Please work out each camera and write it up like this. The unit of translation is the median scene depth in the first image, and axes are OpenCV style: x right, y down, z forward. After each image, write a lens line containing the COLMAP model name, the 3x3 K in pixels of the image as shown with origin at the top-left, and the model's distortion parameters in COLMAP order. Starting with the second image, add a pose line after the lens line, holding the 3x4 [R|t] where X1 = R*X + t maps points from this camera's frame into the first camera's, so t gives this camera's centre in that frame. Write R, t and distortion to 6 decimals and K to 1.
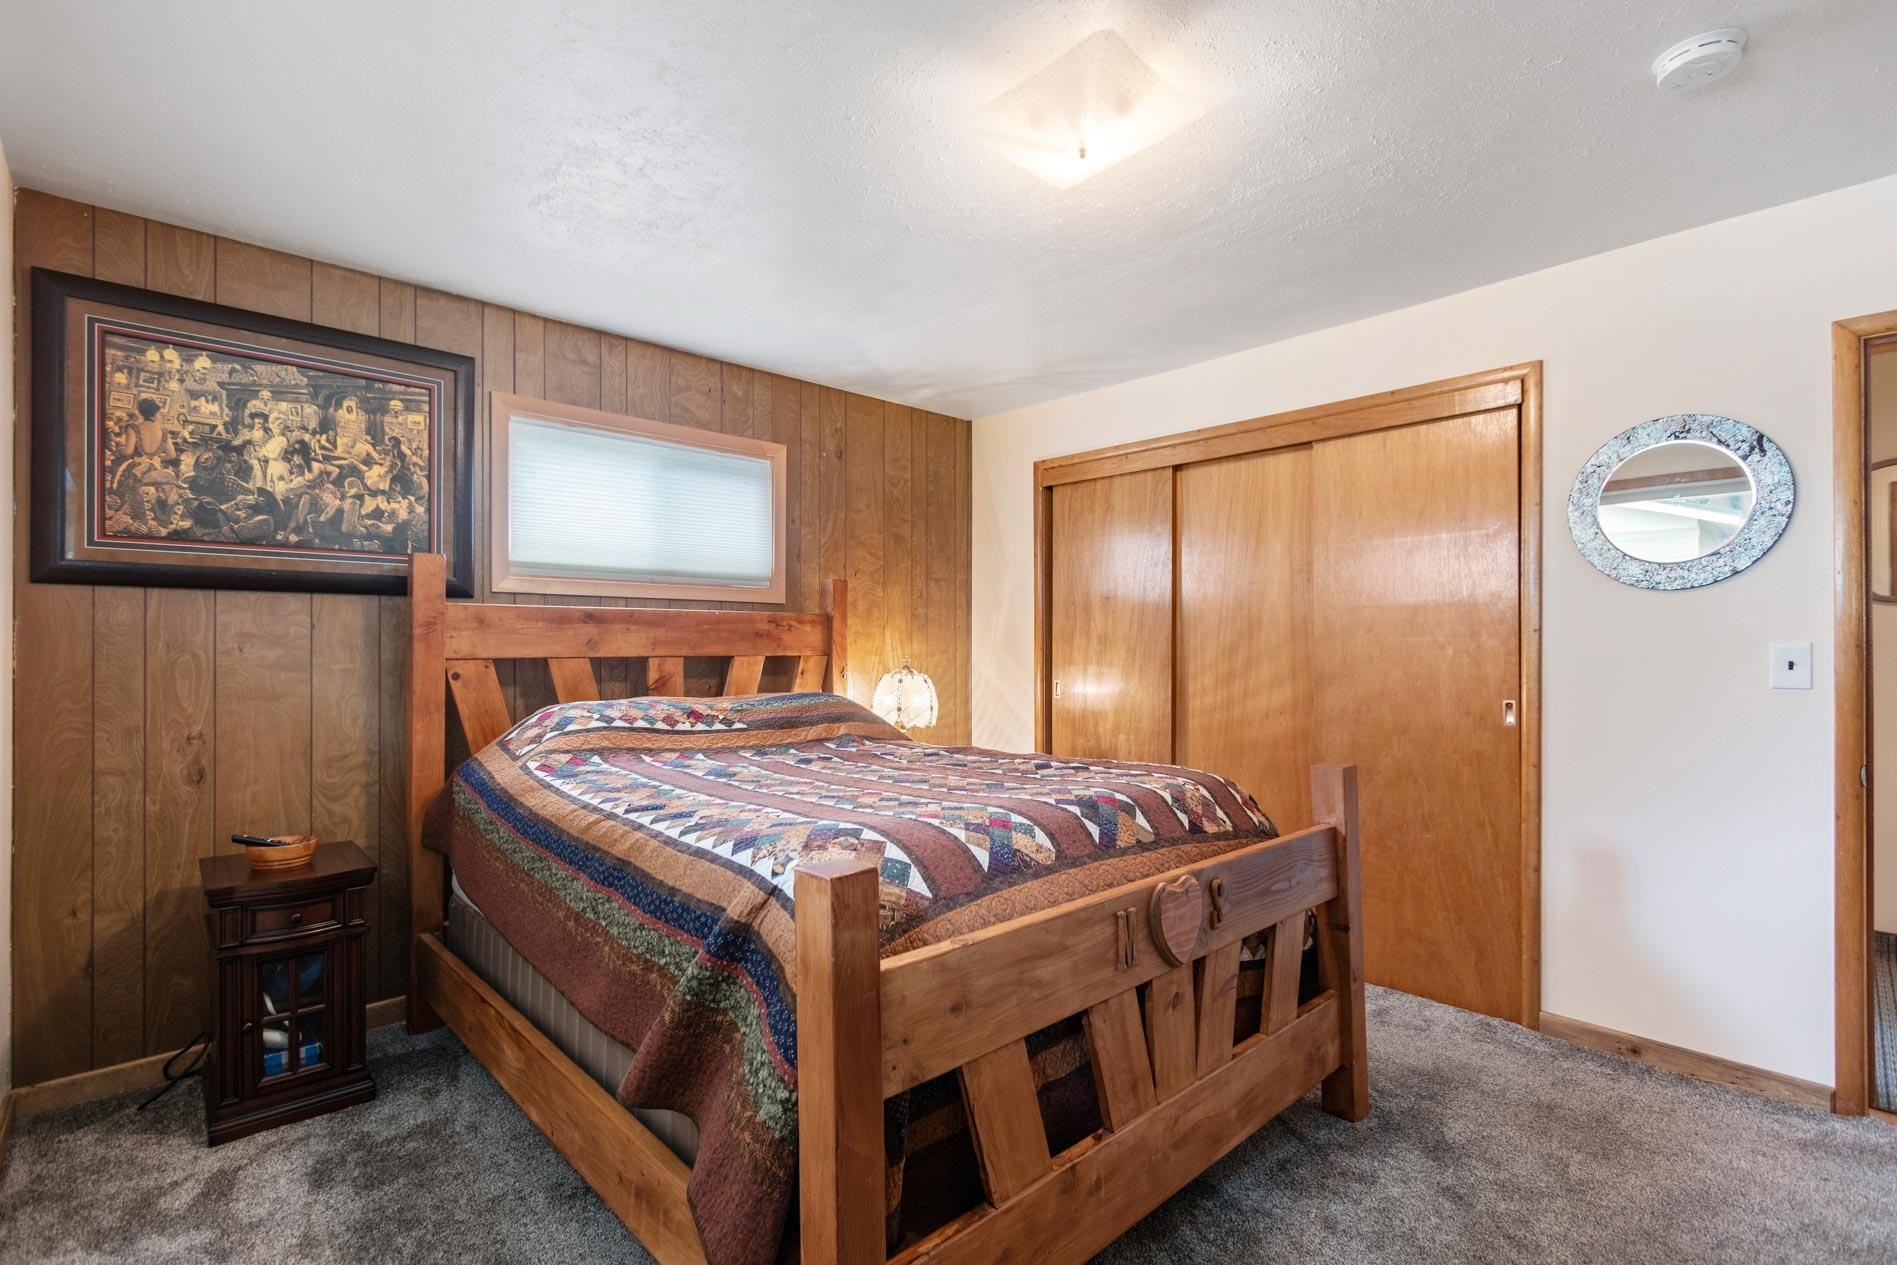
lens RADIAL K [[867.6, 0, 939.1], [0, 867.6, 646.4], [0, 0, 1]] dist [0.004065, -0.001026]
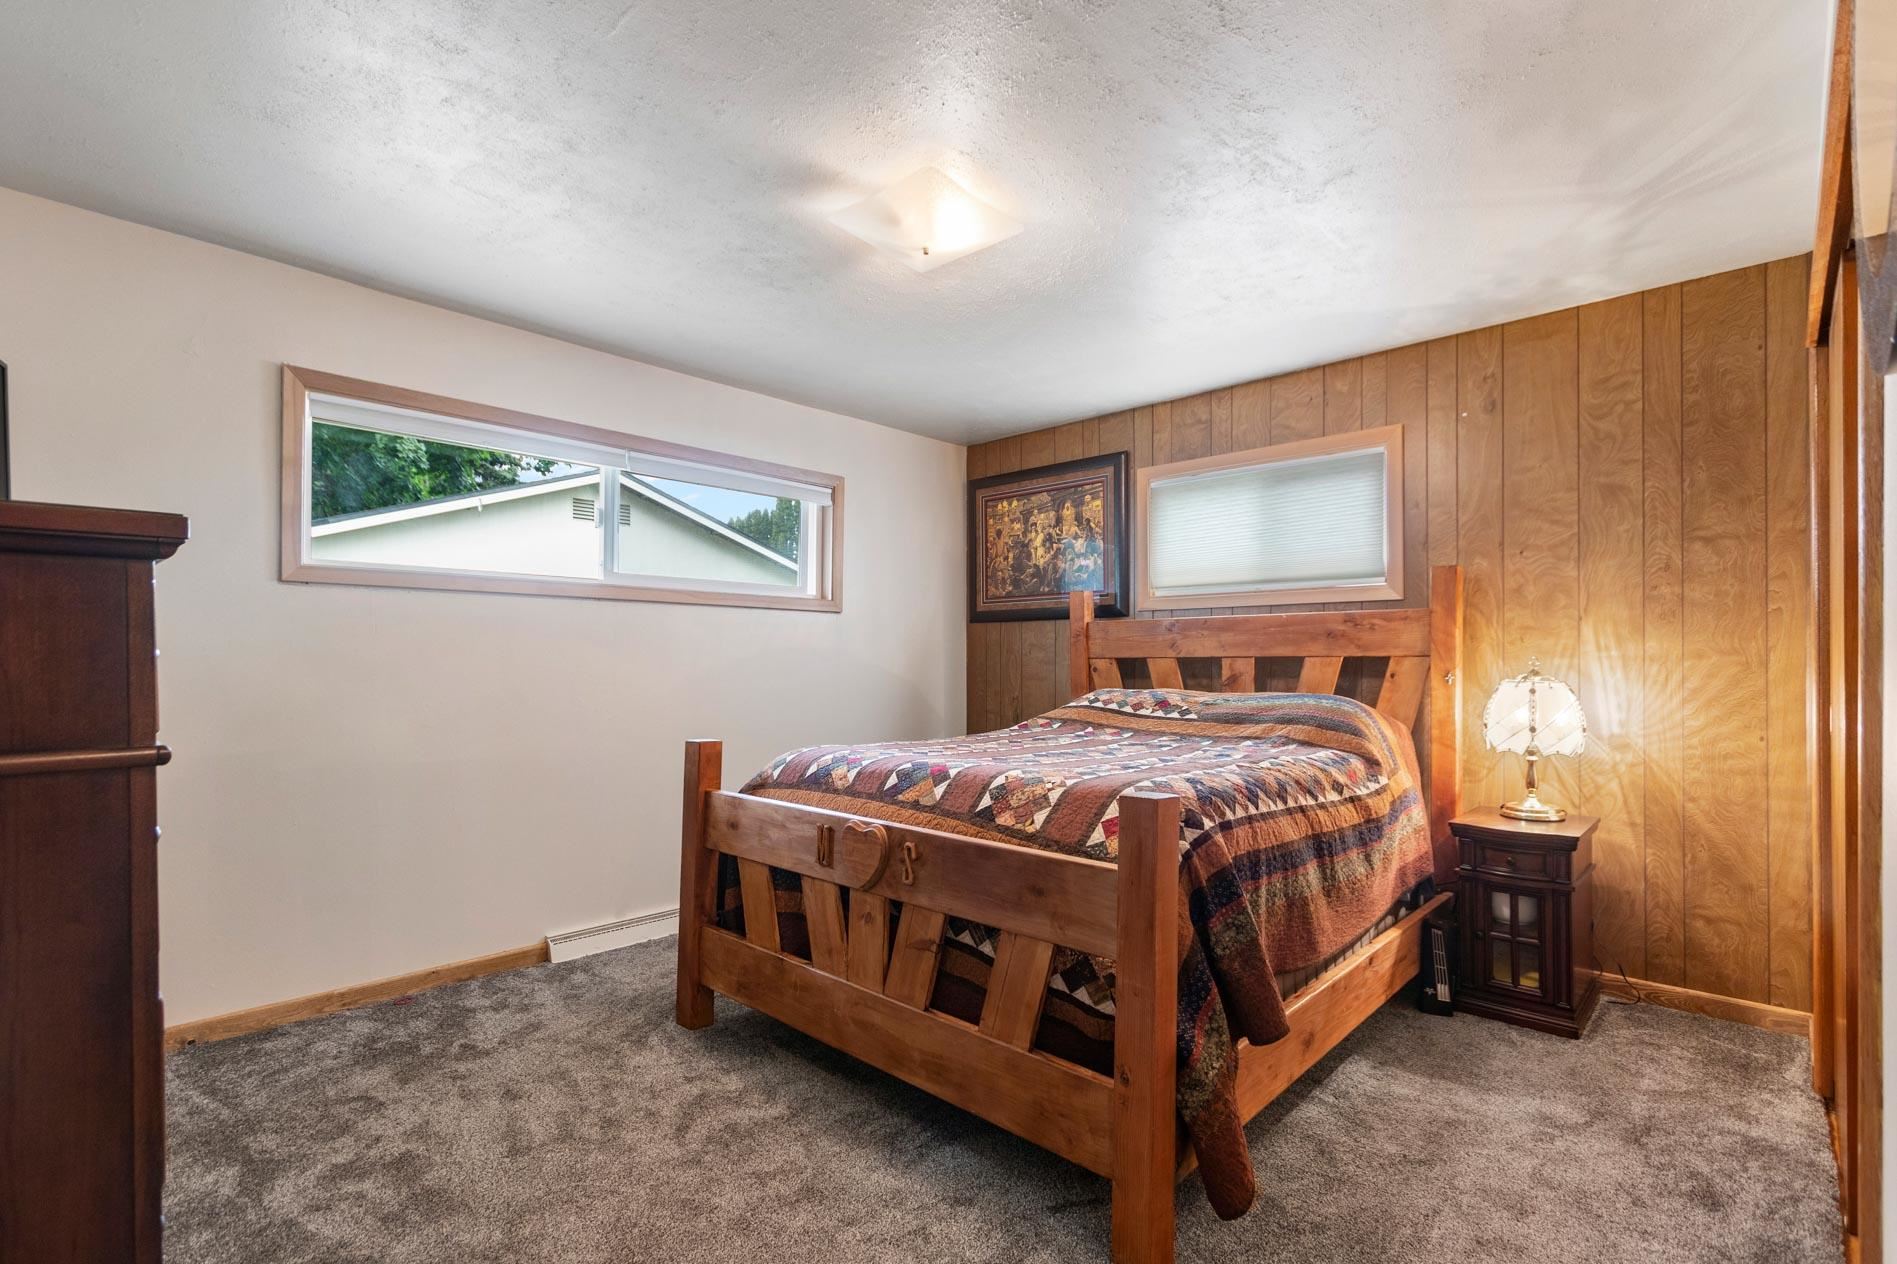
lens RADIAL K [[879.0, 0, 926.7], [0, 879.0, 658.6], [0, 0, 1]] dist [0.002703, -0.000222]
pose [[0.052837, -0.001136, -0.998603, 0.946860], [0.002763, 0.999996, -0.000992, 0.015743], [0.998599, -0.002707, 0.052840, 0.612094]]
